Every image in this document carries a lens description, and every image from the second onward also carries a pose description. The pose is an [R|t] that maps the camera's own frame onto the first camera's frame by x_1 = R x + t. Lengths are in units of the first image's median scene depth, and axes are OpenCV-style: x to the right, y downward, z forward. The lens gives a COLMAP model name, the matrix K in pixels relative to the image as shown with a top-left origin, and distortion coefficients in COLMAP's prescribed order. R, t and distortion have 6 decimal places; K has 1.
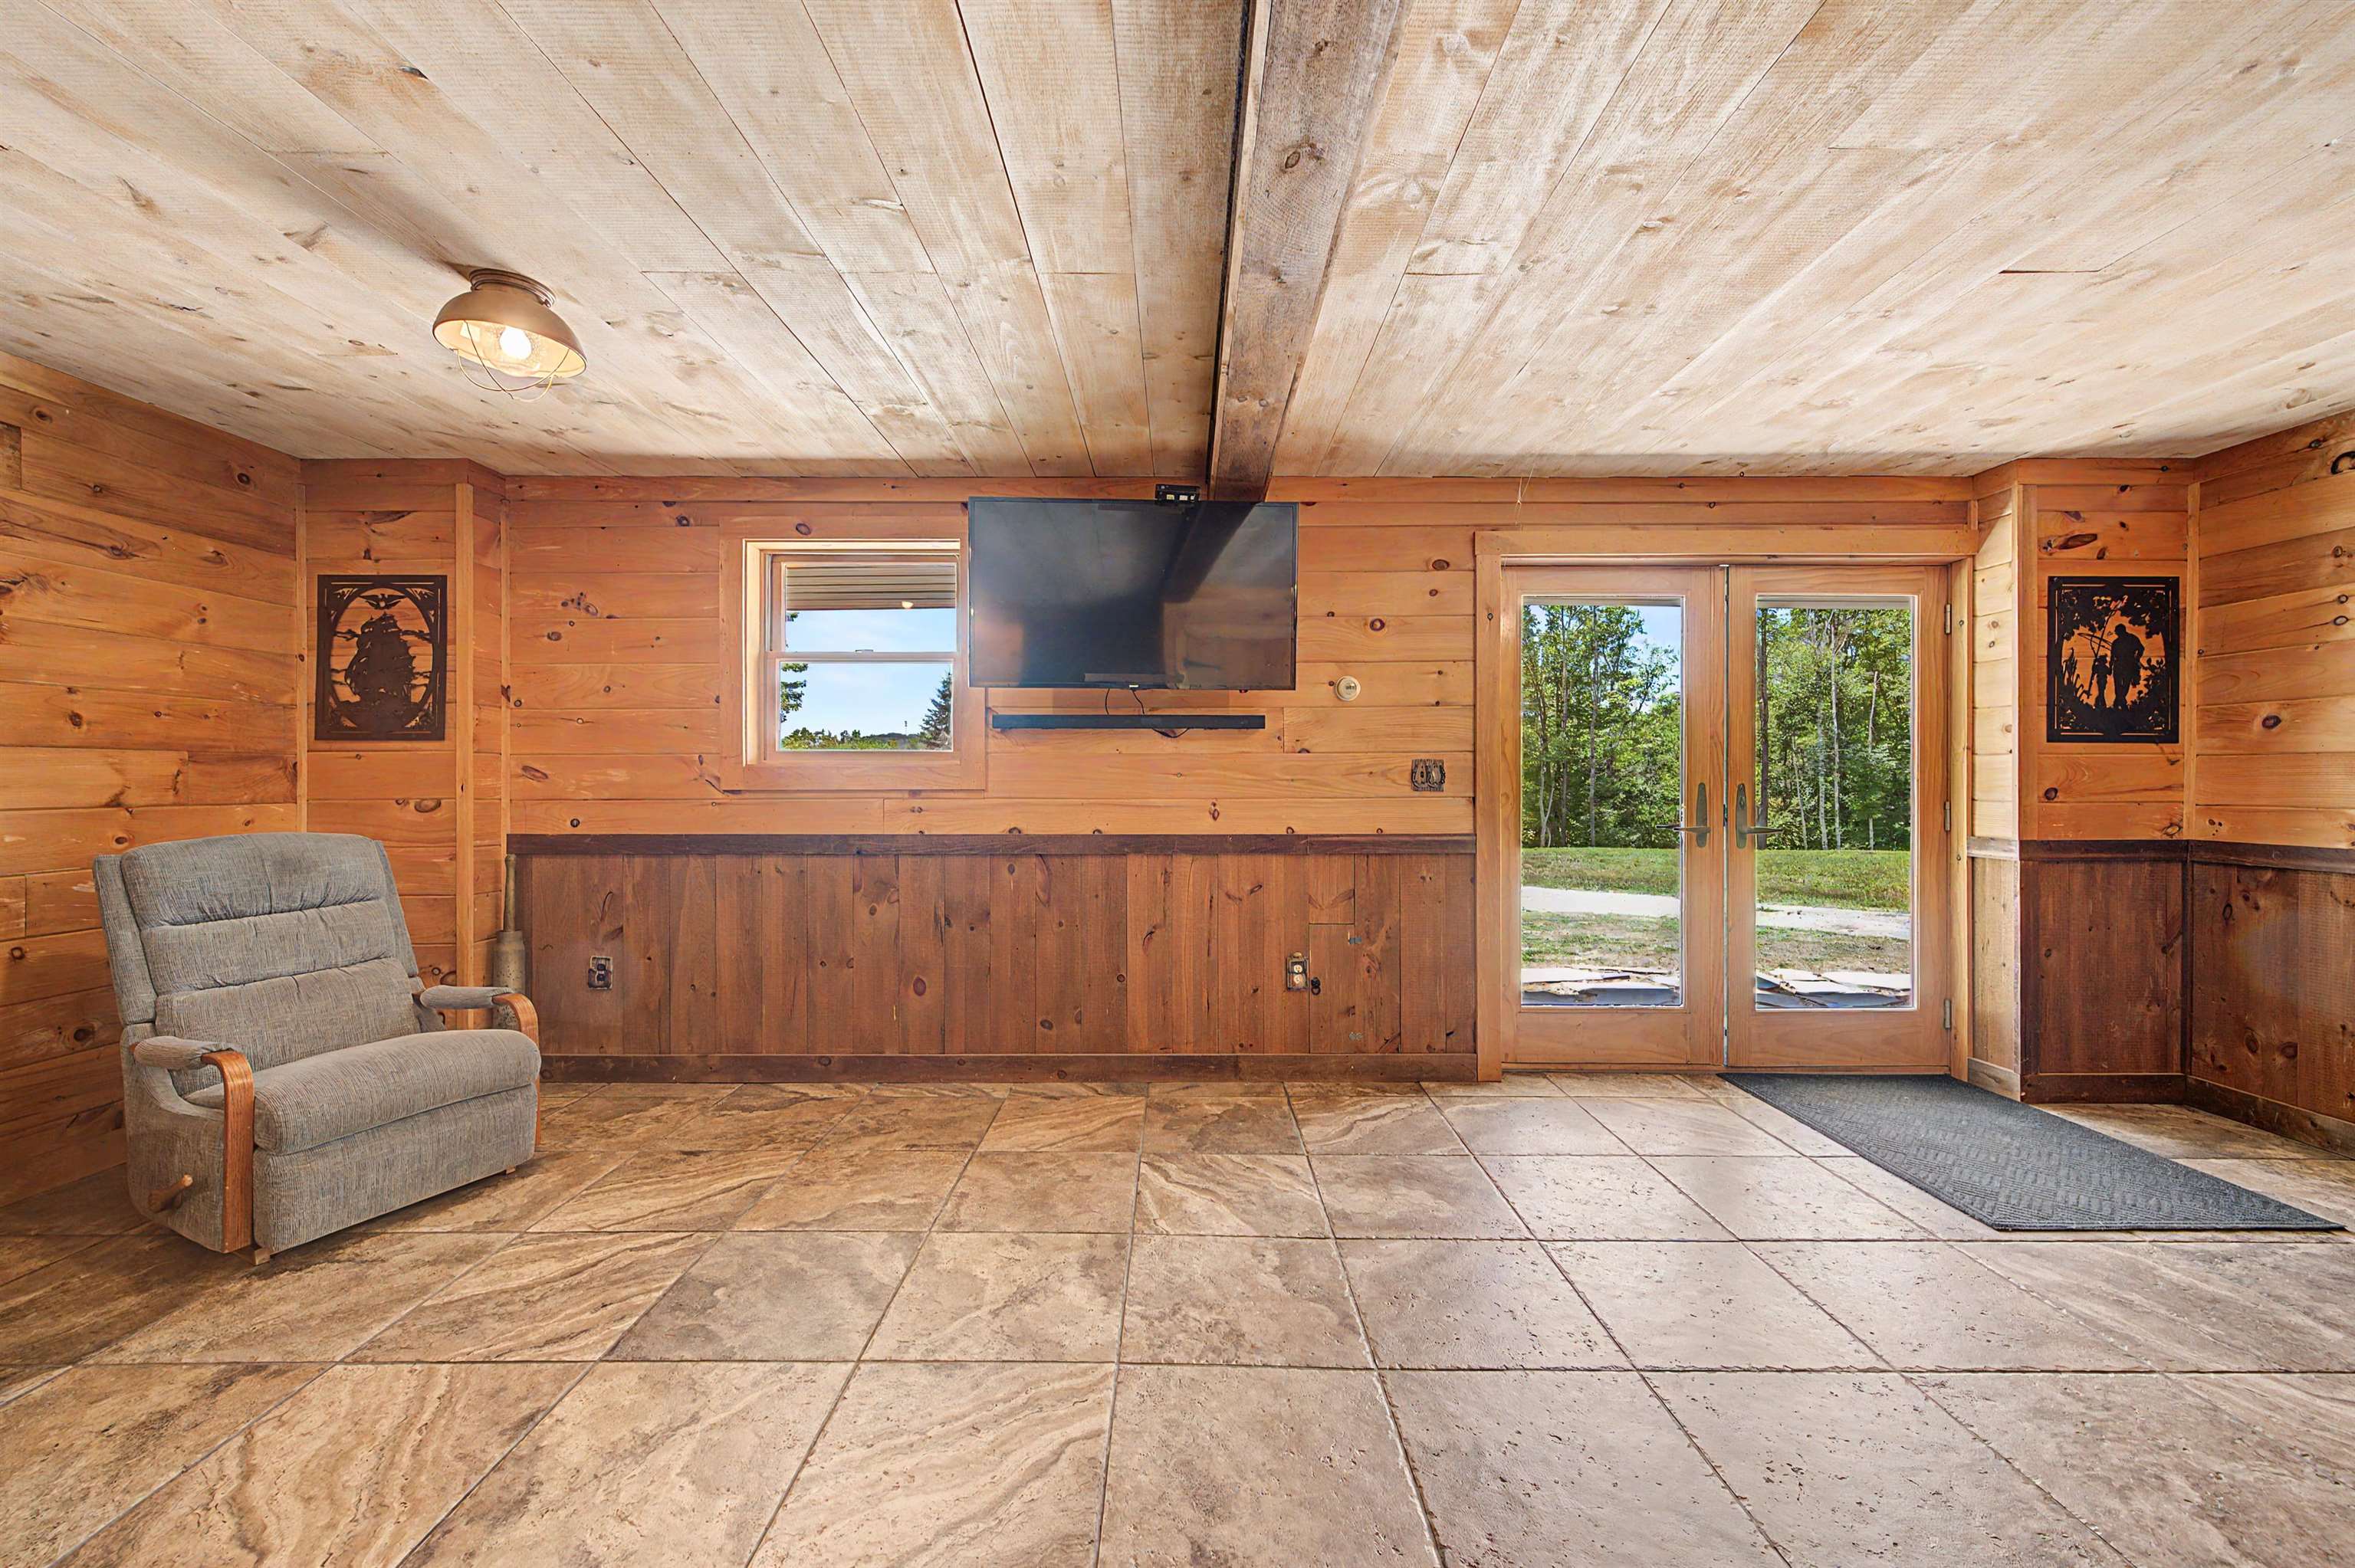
lens RADIAL K [[945.1, 0, 1179.9], [0, 945.1, 741.5], [0, 0, 1]] dist [0.004565, -0.002468]
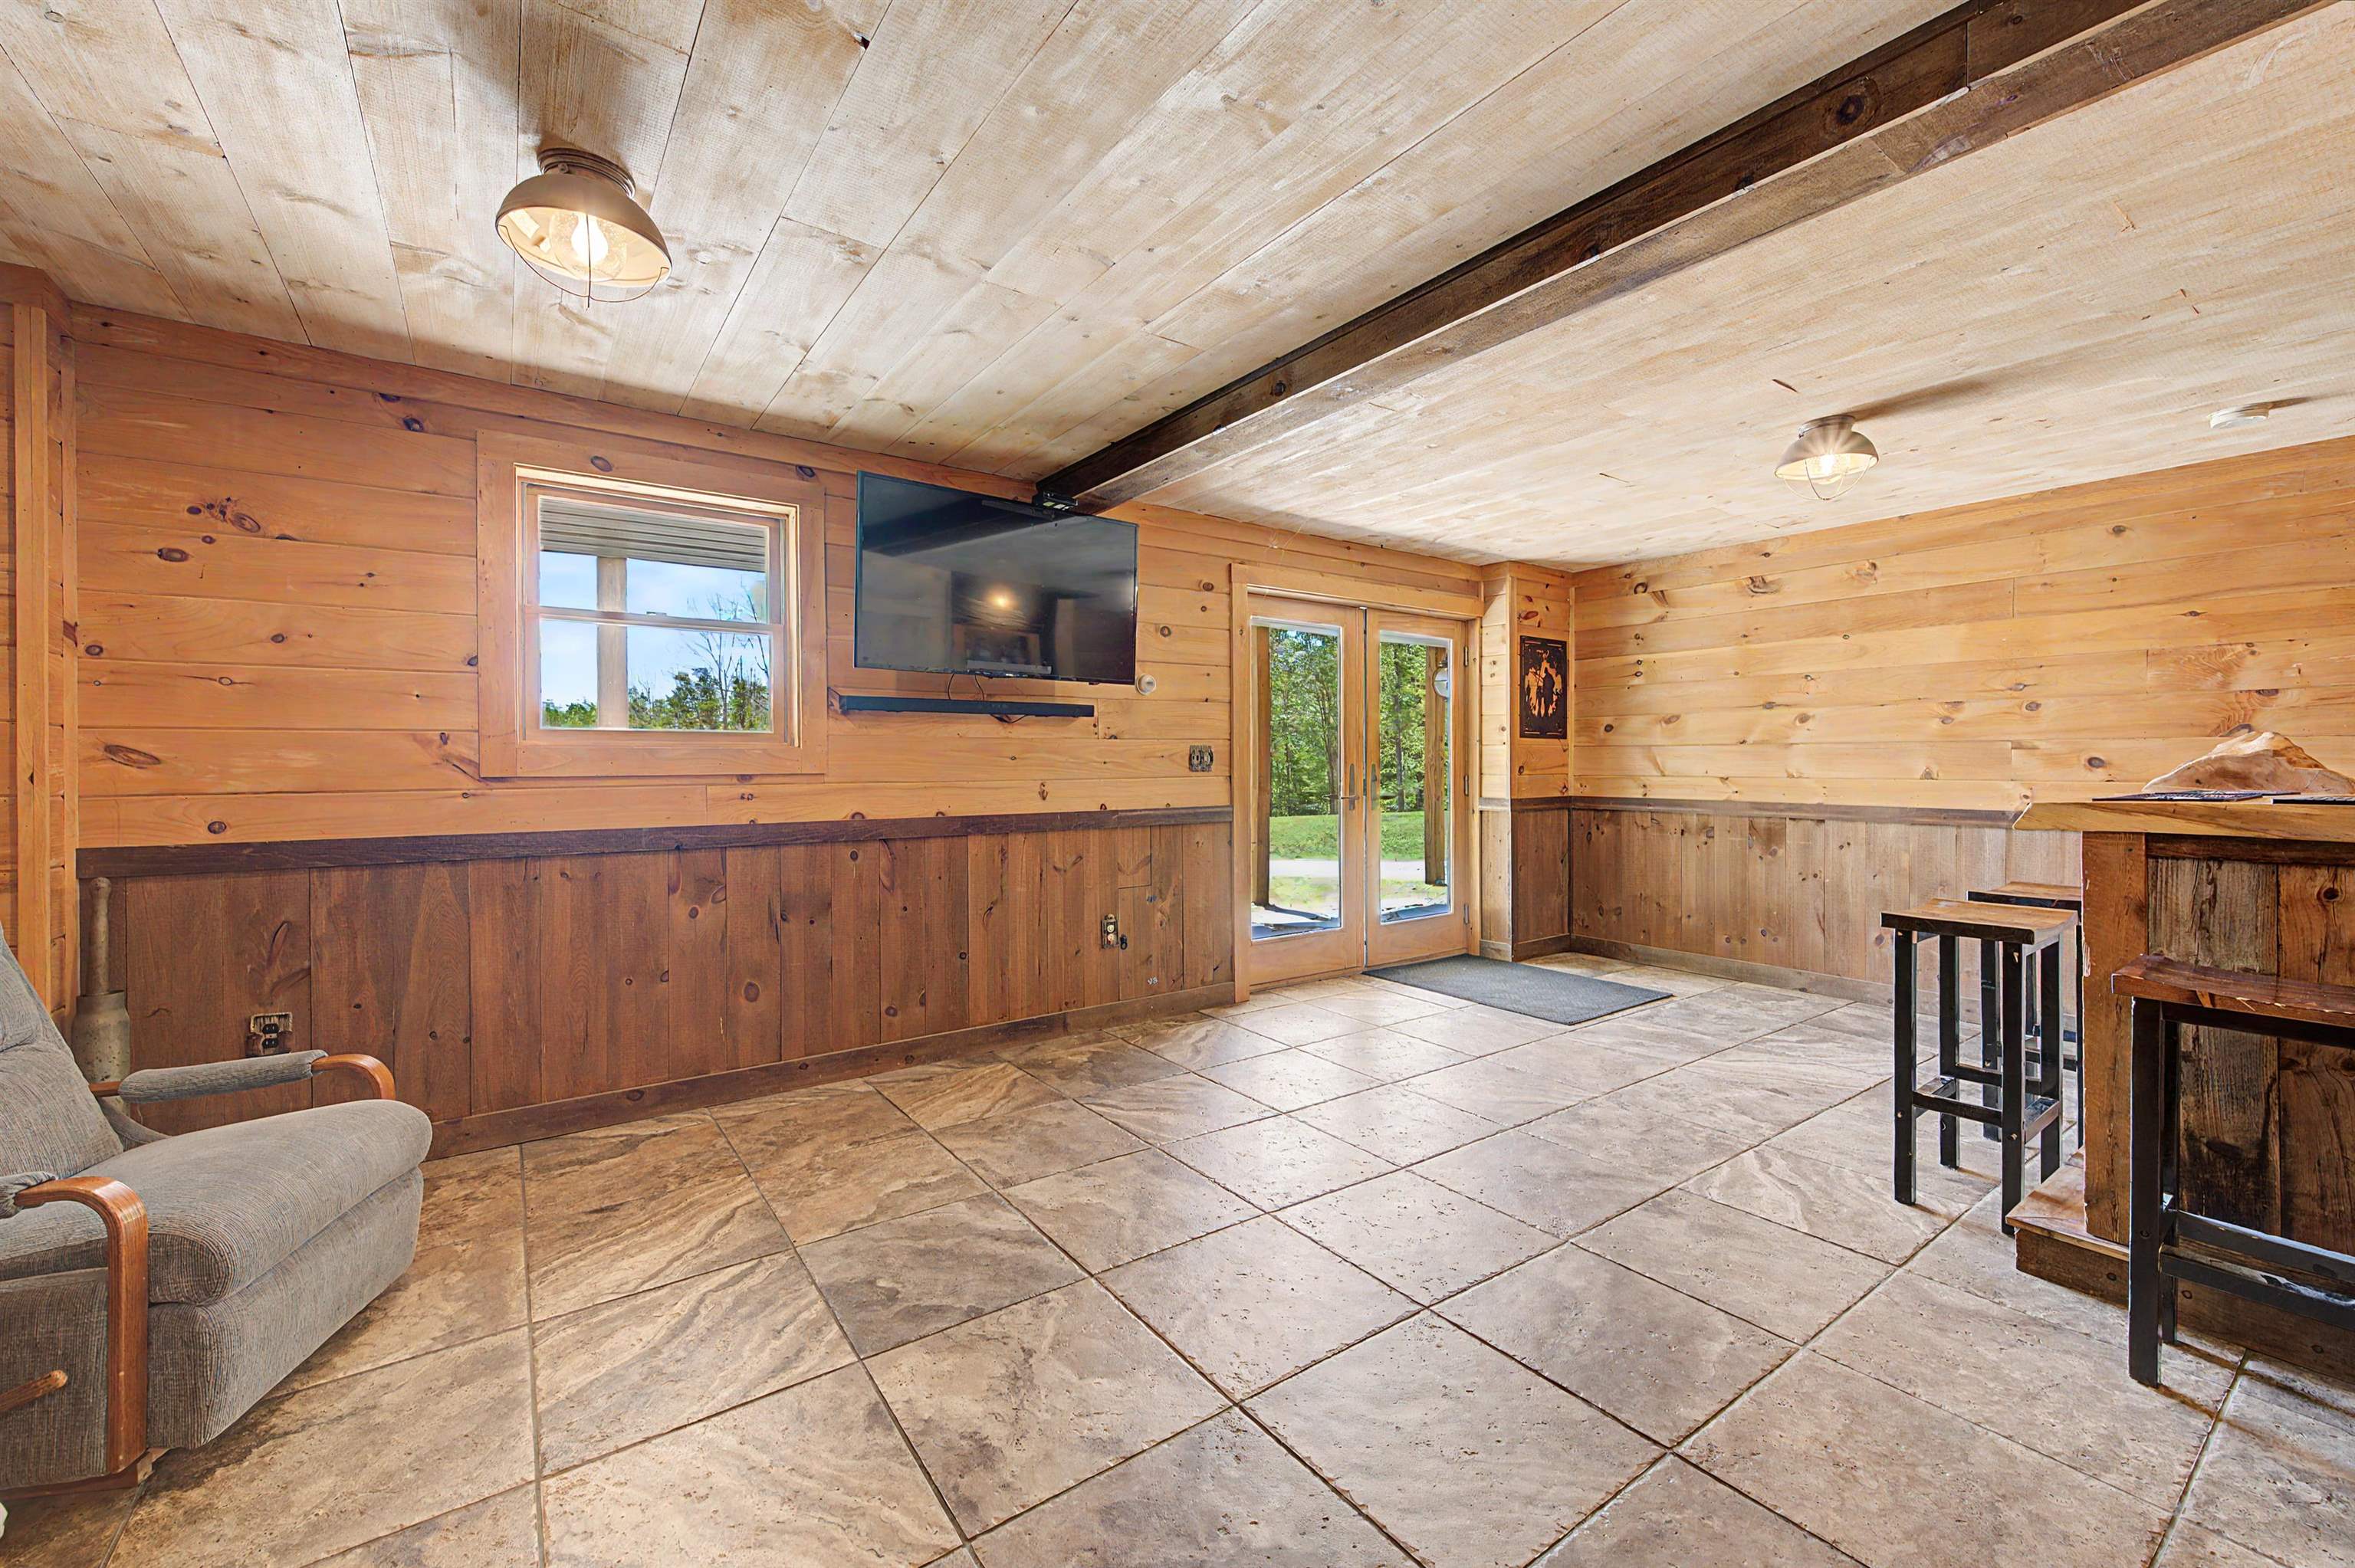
lens RADIAL K [[963.1, 0, 1222.7], [0, 963.1, 711.6], [0, 0, 1]] dist [0.000342, -0.000137]
pose [[0.798848, 0.028850, 0.600841, -0.476558], [-0.021493, 0.999580, -0.019420, -0.001201], [-0.601149, 0.002600, 0.799133, -0.009668]]
